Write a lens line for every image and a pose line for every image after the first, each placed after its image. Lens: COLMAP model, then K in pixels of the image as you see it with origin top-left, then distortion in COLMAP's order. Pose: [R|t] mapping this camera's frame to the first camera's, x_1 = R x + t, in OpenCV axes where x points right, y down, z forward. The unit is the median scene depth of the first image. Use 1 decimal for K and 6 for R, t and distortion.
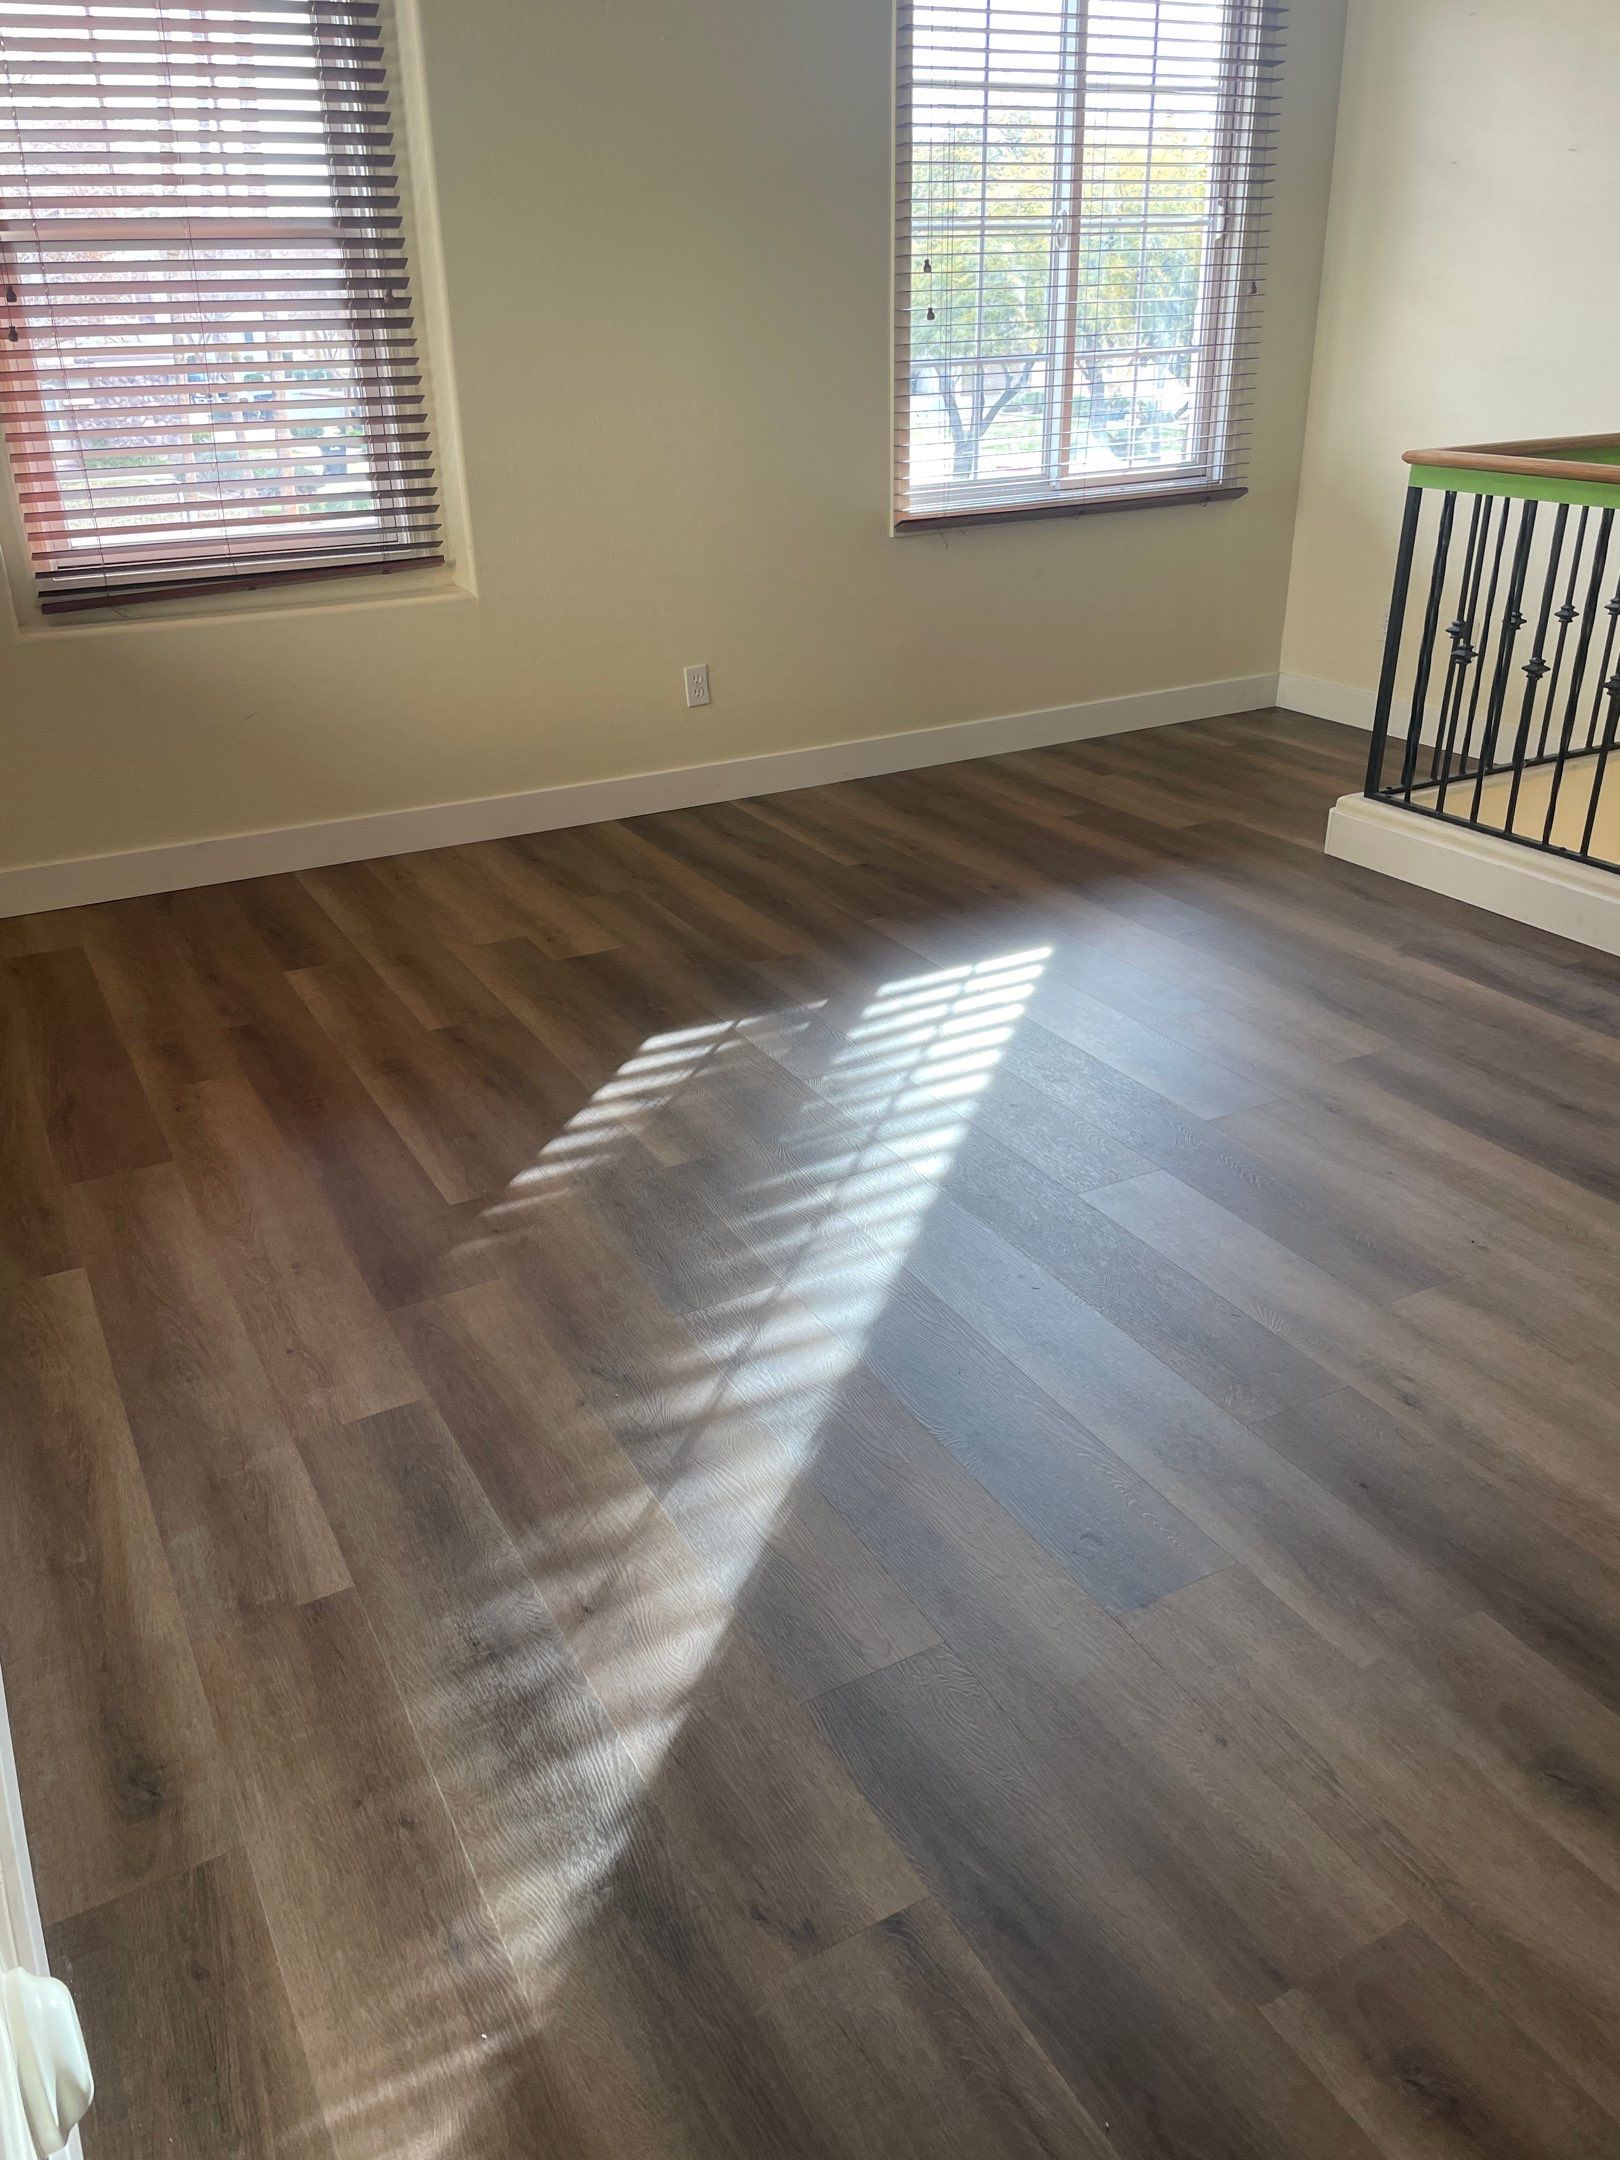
lens RADIAL K [[1611.9, 0, 810.0], [0, 1611.9, 1080.0], [0, 0, 1]] dist [0.080367, -0.117602]
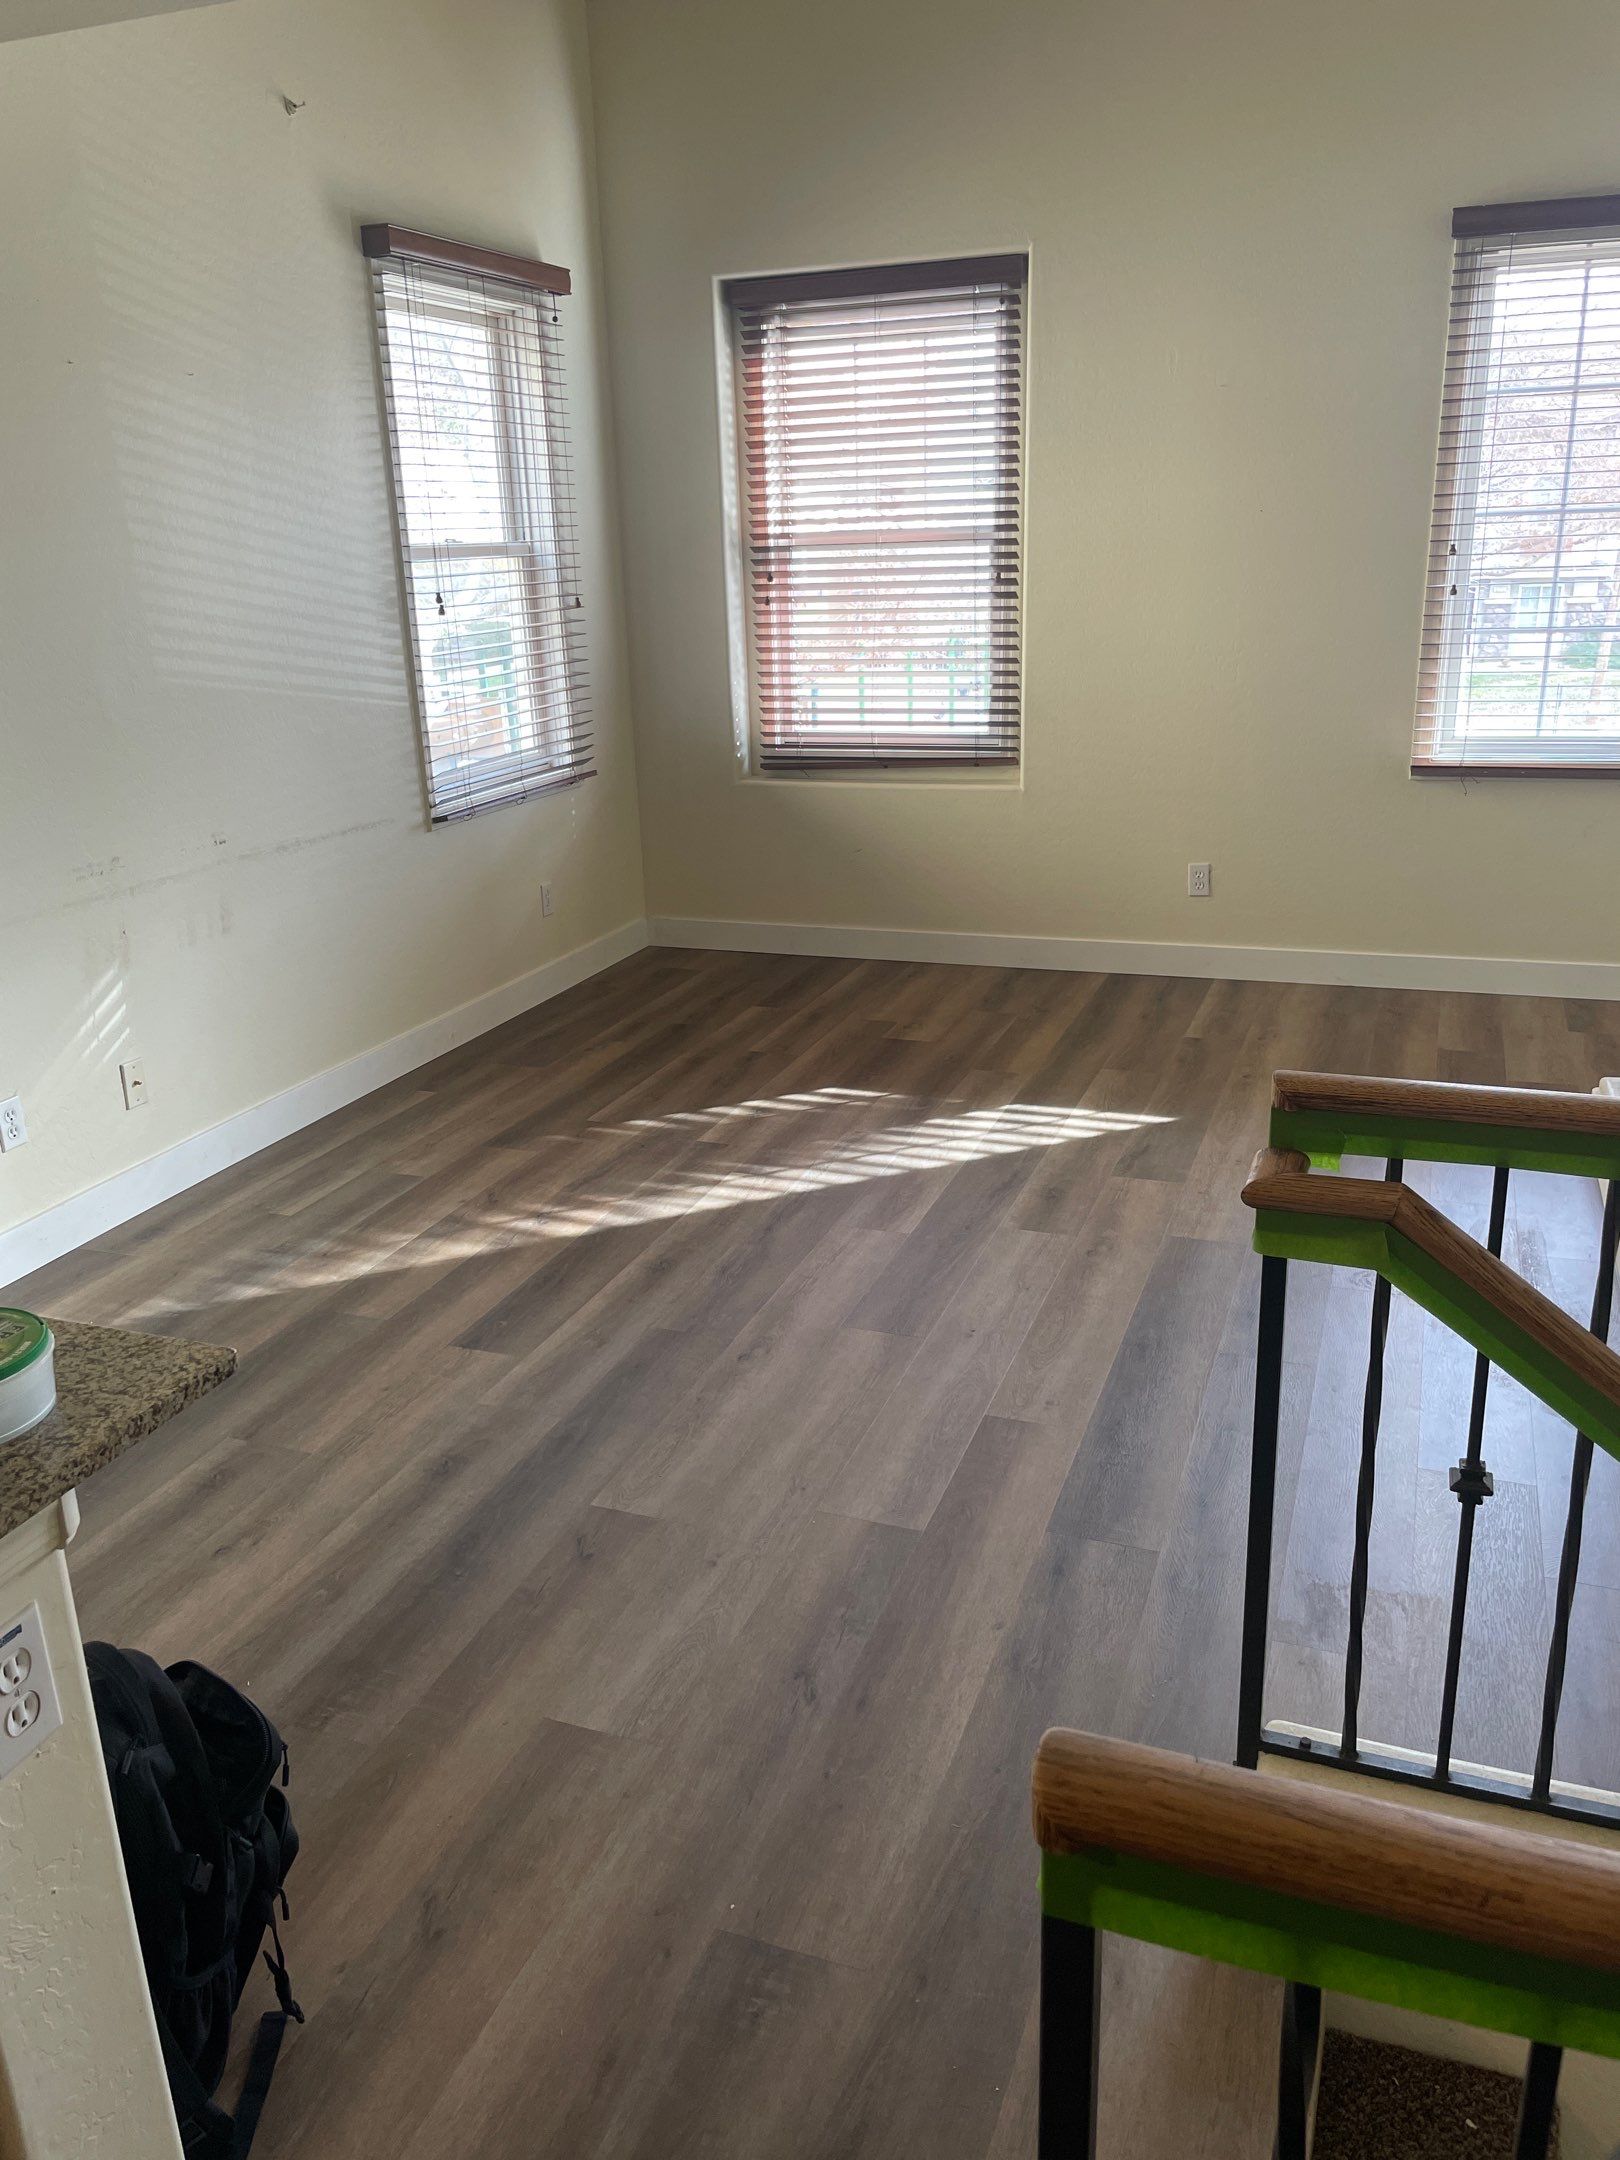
lens RADIAL K [[1611.9, 0, 810.0], [0, 1611.9, 1080.0], [0, 0, 1]] dist [0.080367, -0.117602]
pose [[0.658085, 0.237405, -0.714537, 0.908165], [-0.310211, 0.950194, 0.029999, -0.068833], [0.686071, 0.201915, 0.698954, -0.016092]]
